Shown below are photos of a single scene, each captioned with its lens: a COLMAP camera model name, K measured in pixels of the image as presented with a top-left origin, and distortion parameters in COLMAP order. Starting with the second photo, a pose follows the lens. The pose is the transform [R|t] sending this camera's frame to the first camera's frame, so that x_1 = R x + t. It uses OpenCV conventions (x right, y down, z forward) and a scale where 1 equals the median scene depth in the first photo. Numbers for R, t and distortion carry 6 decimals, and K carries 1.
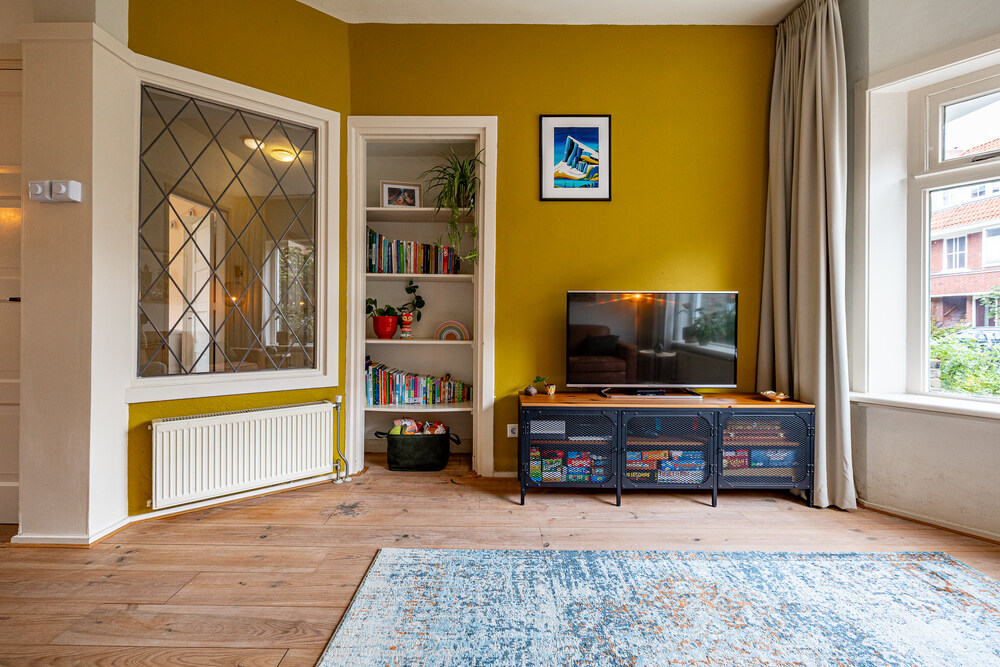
lens RADIAL K [[431.2, 0, 492.3], [0, 431.2, 322.8], [0, 0, 1]] dist [-0.000765, 0.000464]
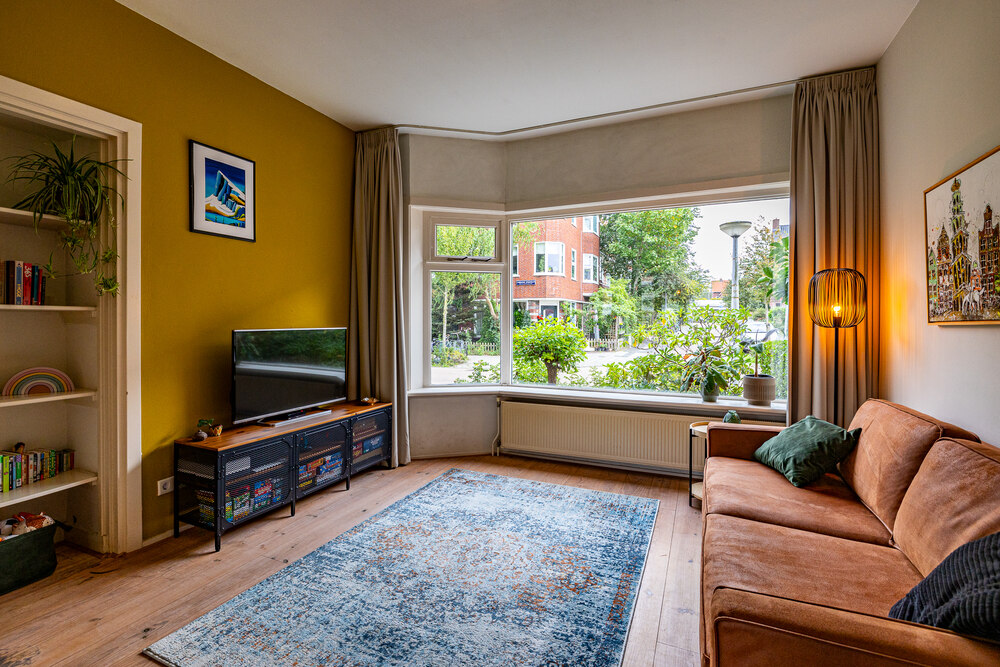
lens RADIAL K [[479.1, 0, 487.7], [0, 479.1, 328.8], [0, 0, 1]] dist [-0.002089, 0.000044]
pose [[0.405249, -0.019321, 0.914002, -0.646179], [0.004175, 0.999805, 0.019284, -0.101088], [-0.914197, -0.003999, 0.405251, -0.005906]]
